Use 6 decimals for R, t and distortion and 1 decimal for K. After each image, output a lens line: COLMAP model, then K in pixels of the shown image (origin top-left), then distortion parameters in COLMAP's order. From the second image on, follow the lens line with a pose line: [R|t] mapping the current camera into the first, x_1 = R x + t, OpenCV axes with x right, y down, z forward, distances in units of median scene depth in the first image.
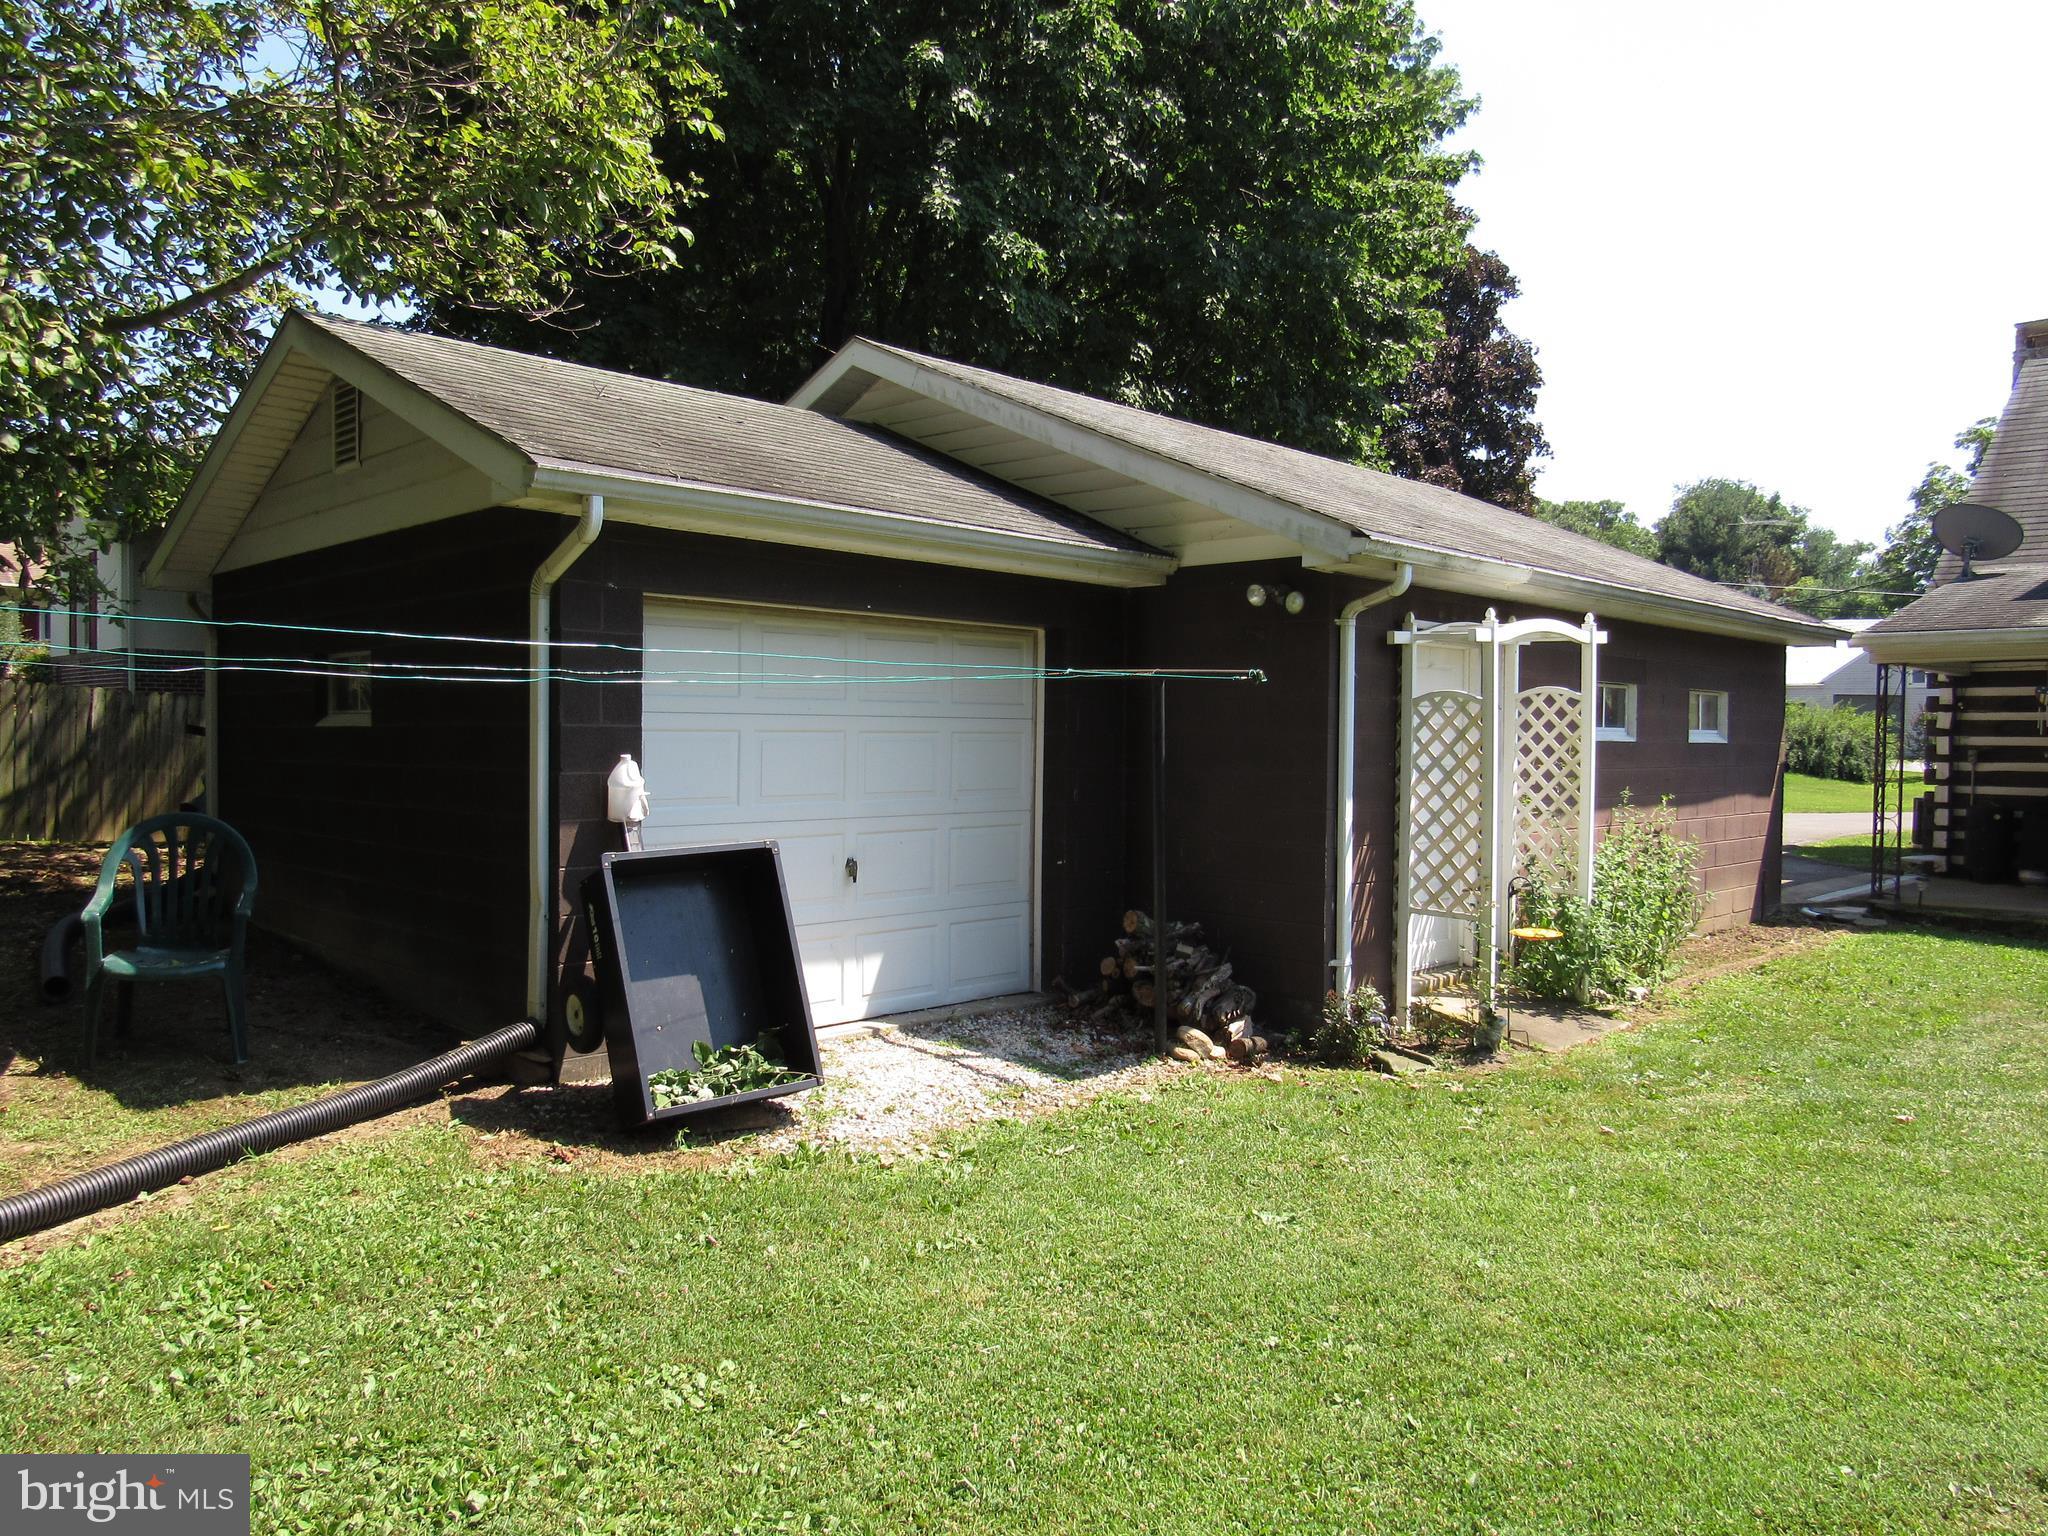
lens RADIAL K [[1475.1, 0, 1030.2], [0, 1475.1, 770.9], [0, 0, 1]] dist [-0.025069, 0.009250]
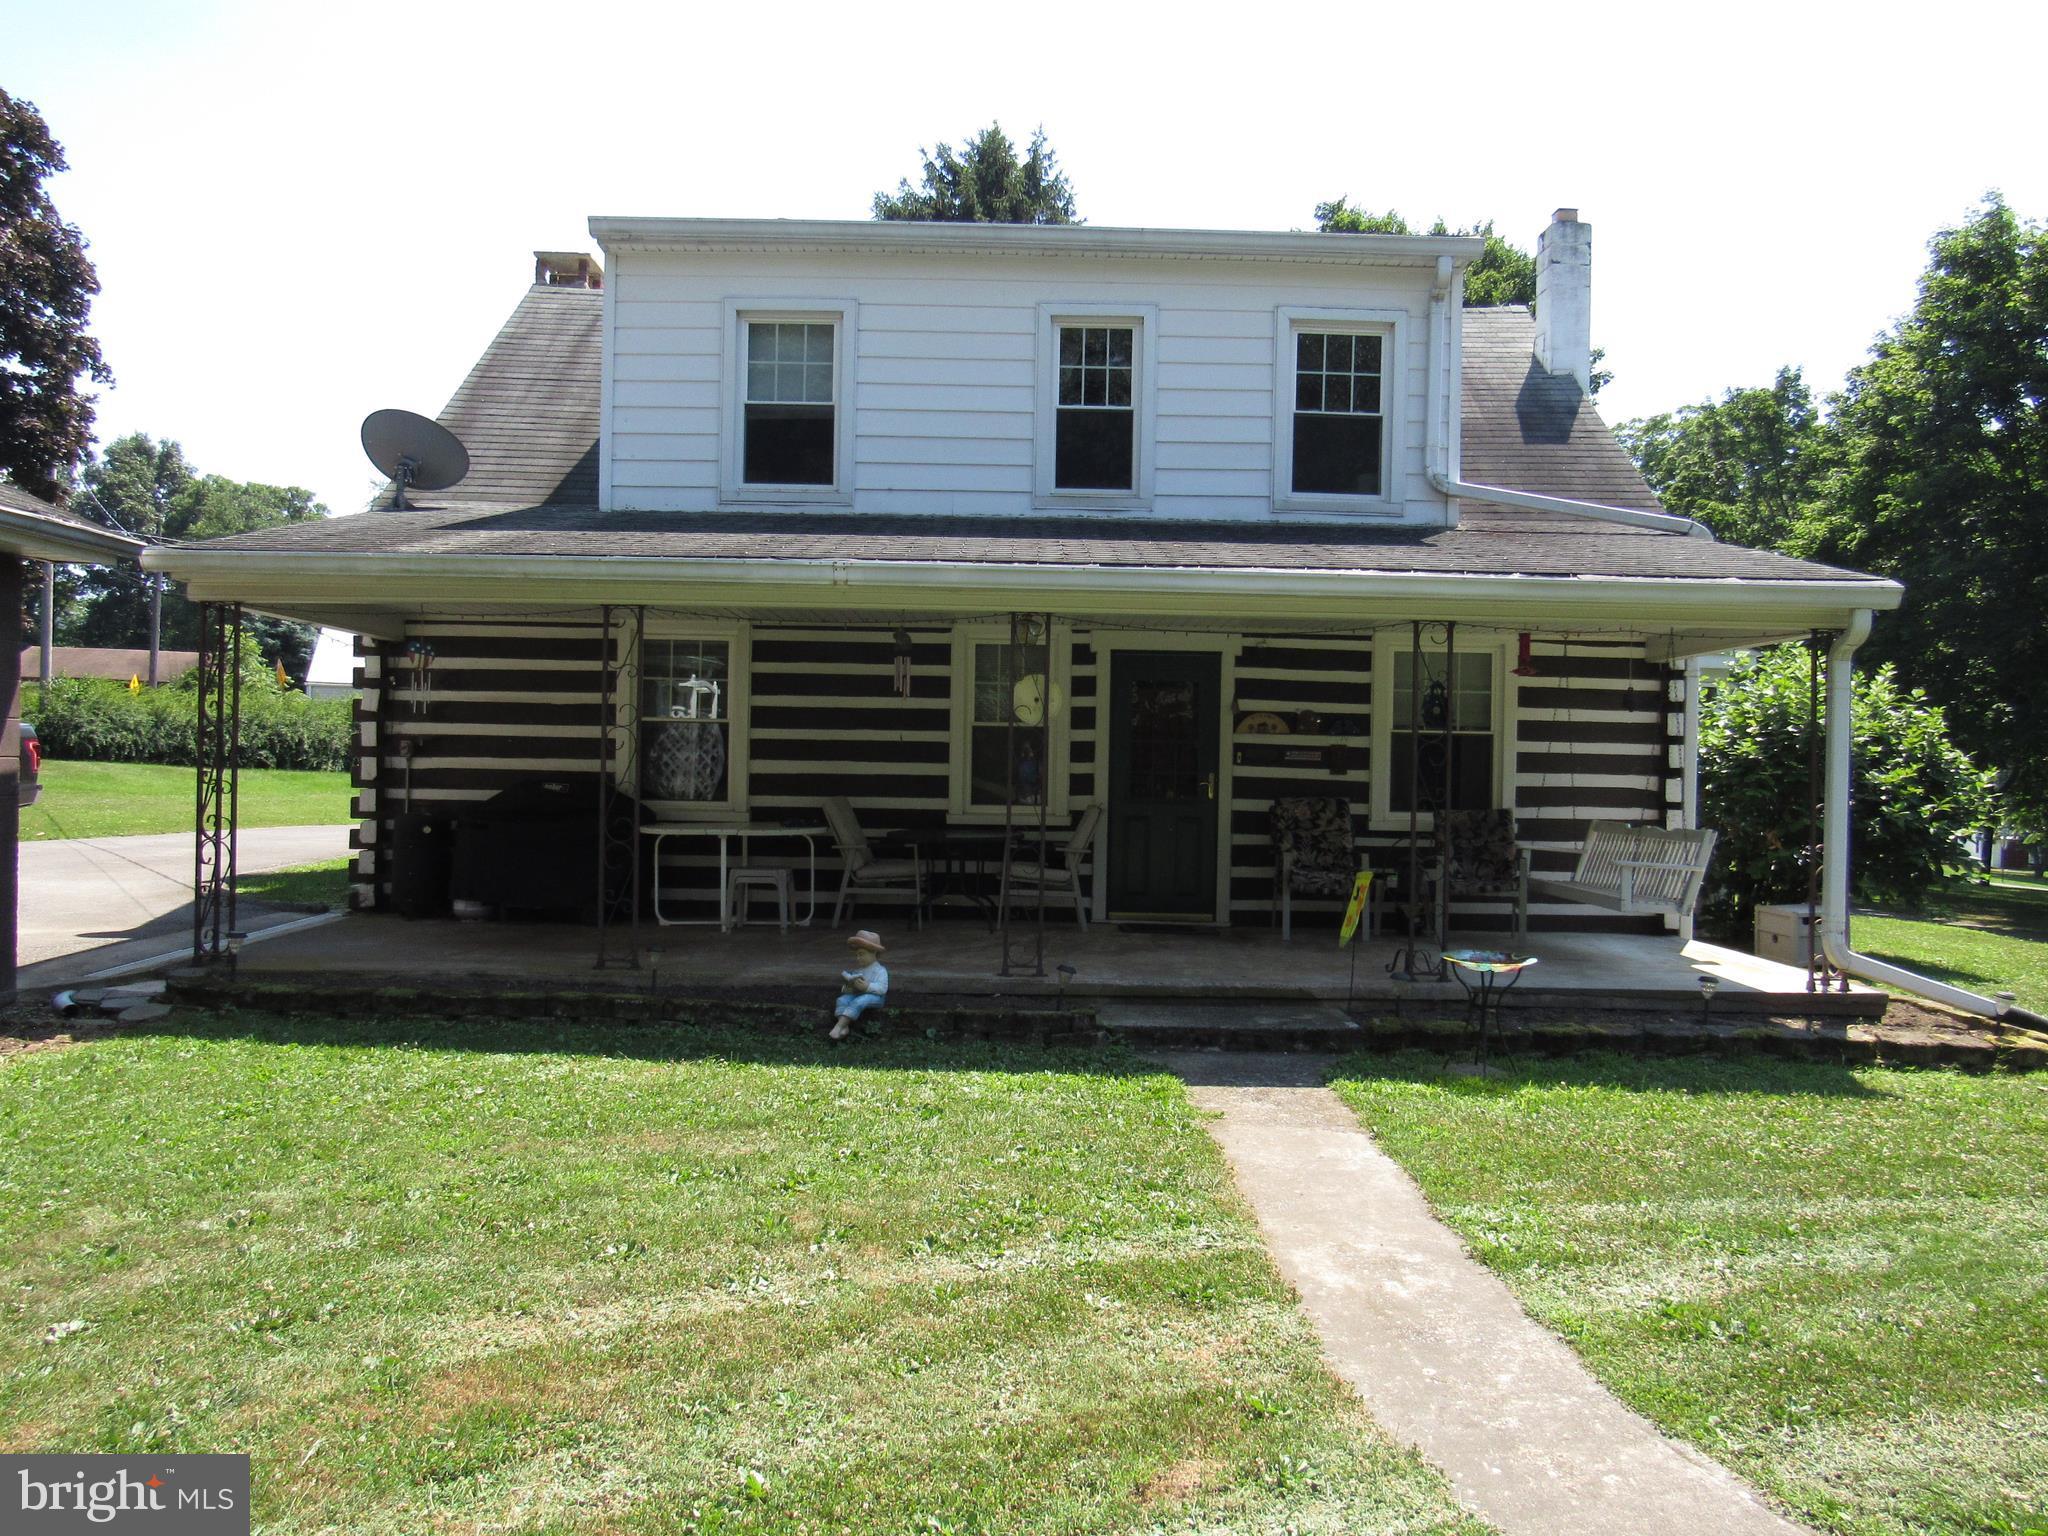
lens RADIAL K [[1475.1, 0, 1030.2], [0, 1475.1, 770.9], [0, 0, 1]] dist [-0.025069, 0.009250]
pose [[0.685067, -0.002094, 0.728477, 0.315653], [0.006169, 0.999977, -0.002927, 0.005371], [-0.728454, 0.006499, 0.685064, 0.254184]]
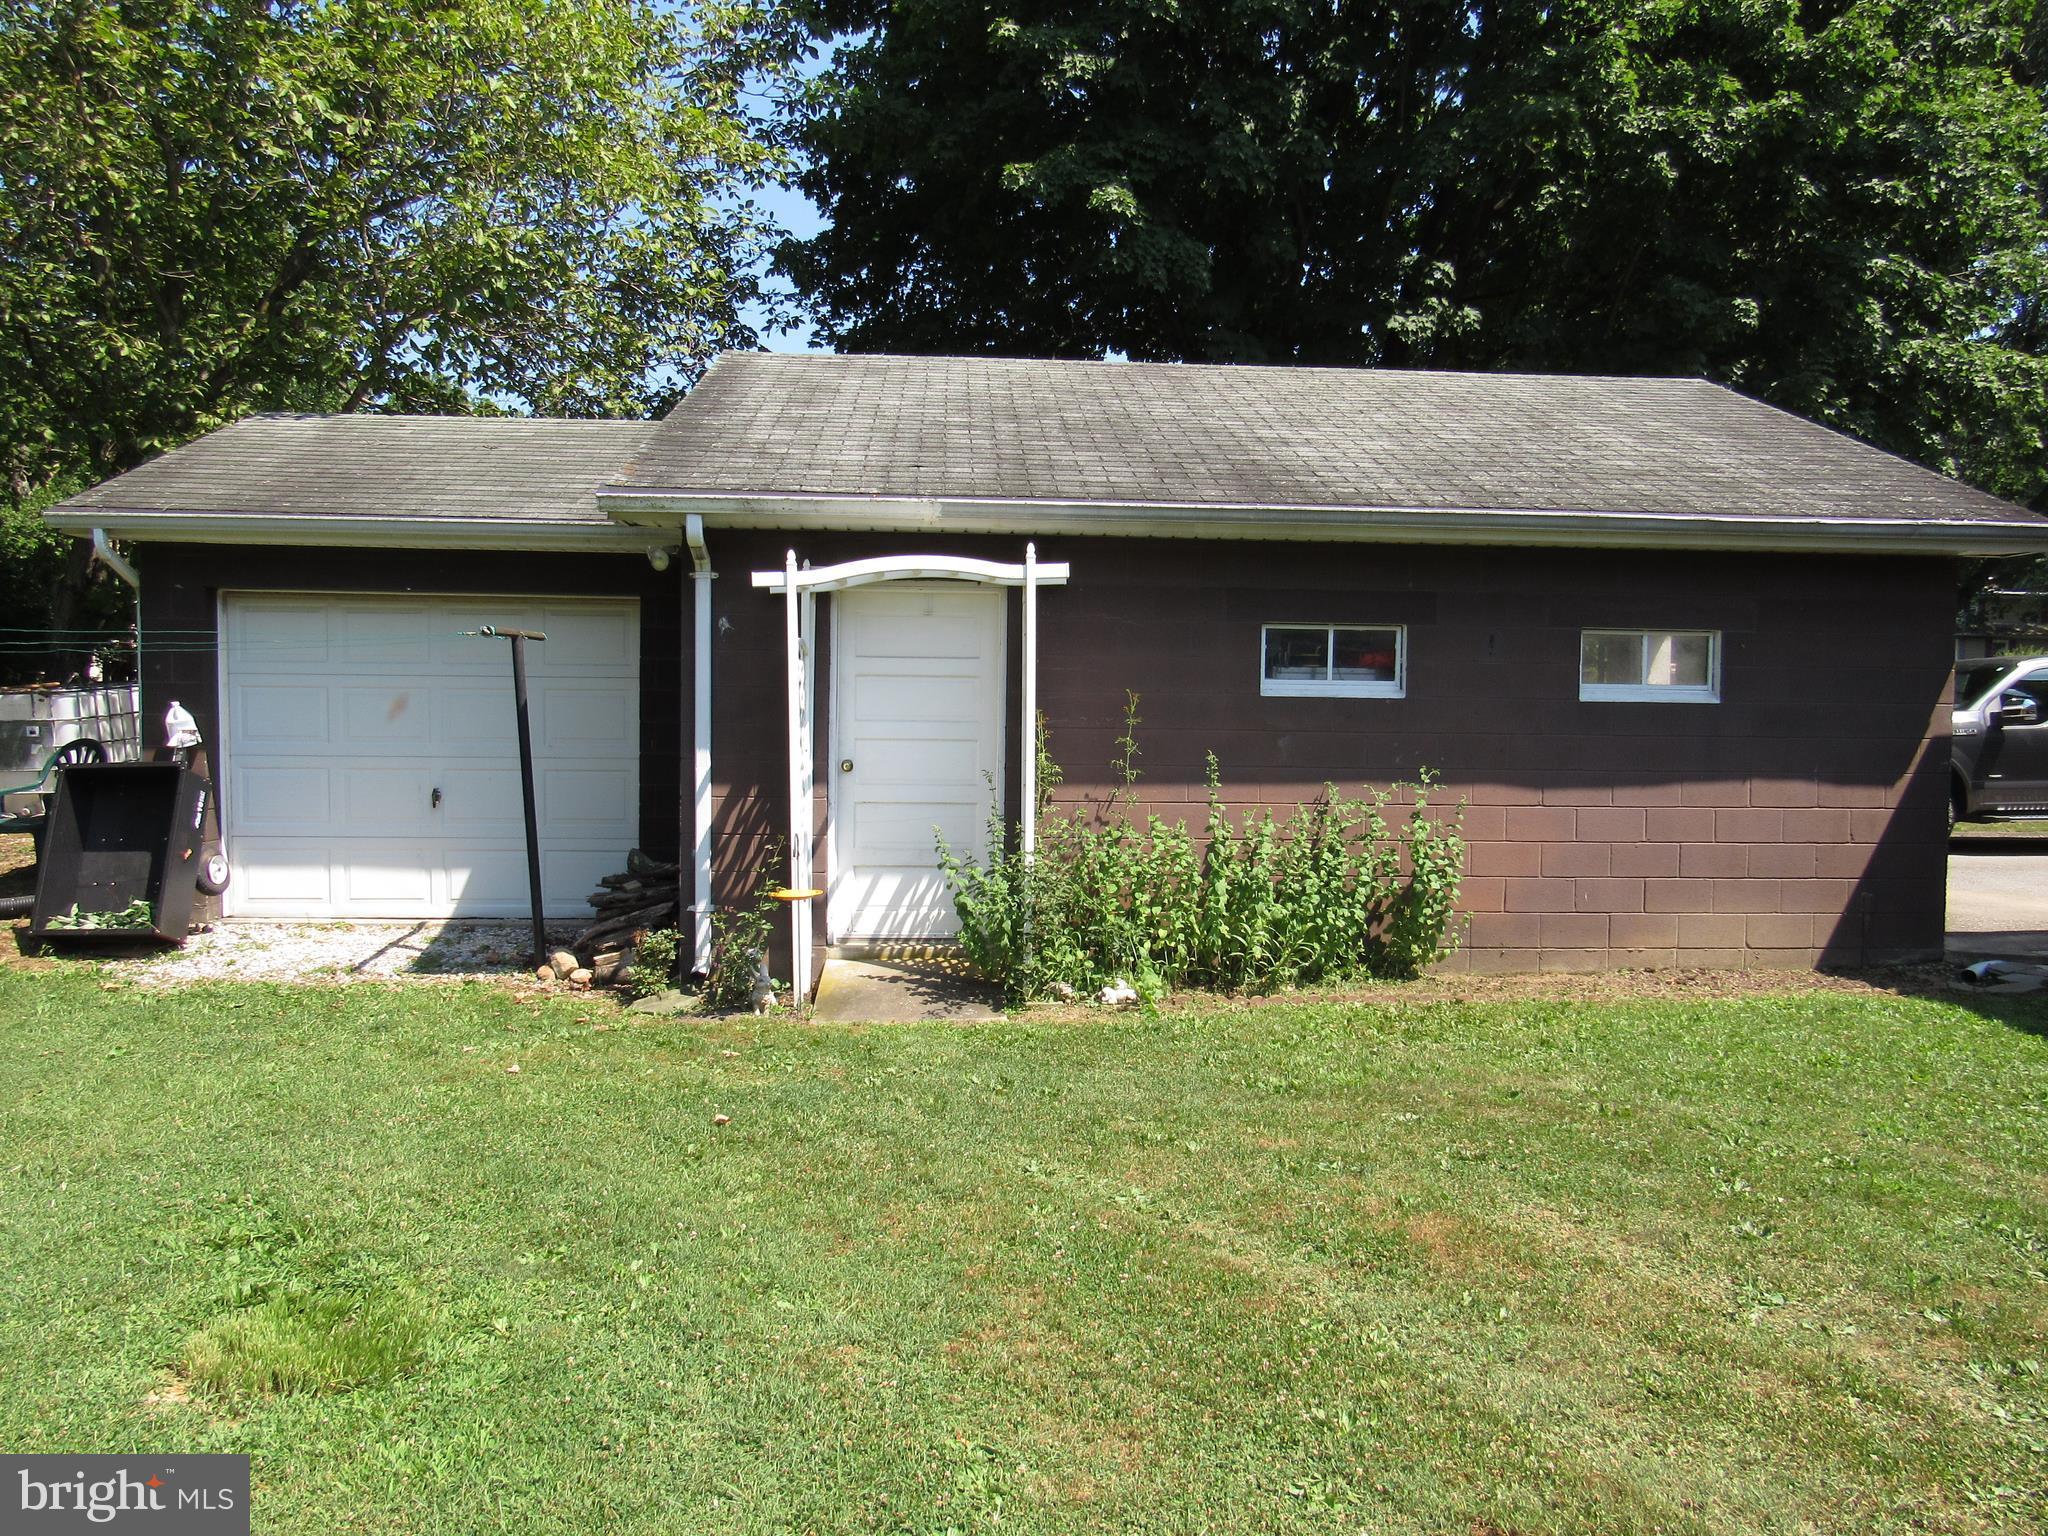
lens RADIAL K [[1475.1, 0, 1030.2], [0, 1475.1, 770.9], [0, 0, 1]] dist [-0.025069, 0.009250]
pose [[0.738890, 0.025464, -0.673345, 0.555590], [-0.020355, 0.999673, 0.015469, 0.007151], [0.673518, 0.002276, 0.739167, 0.206561]]
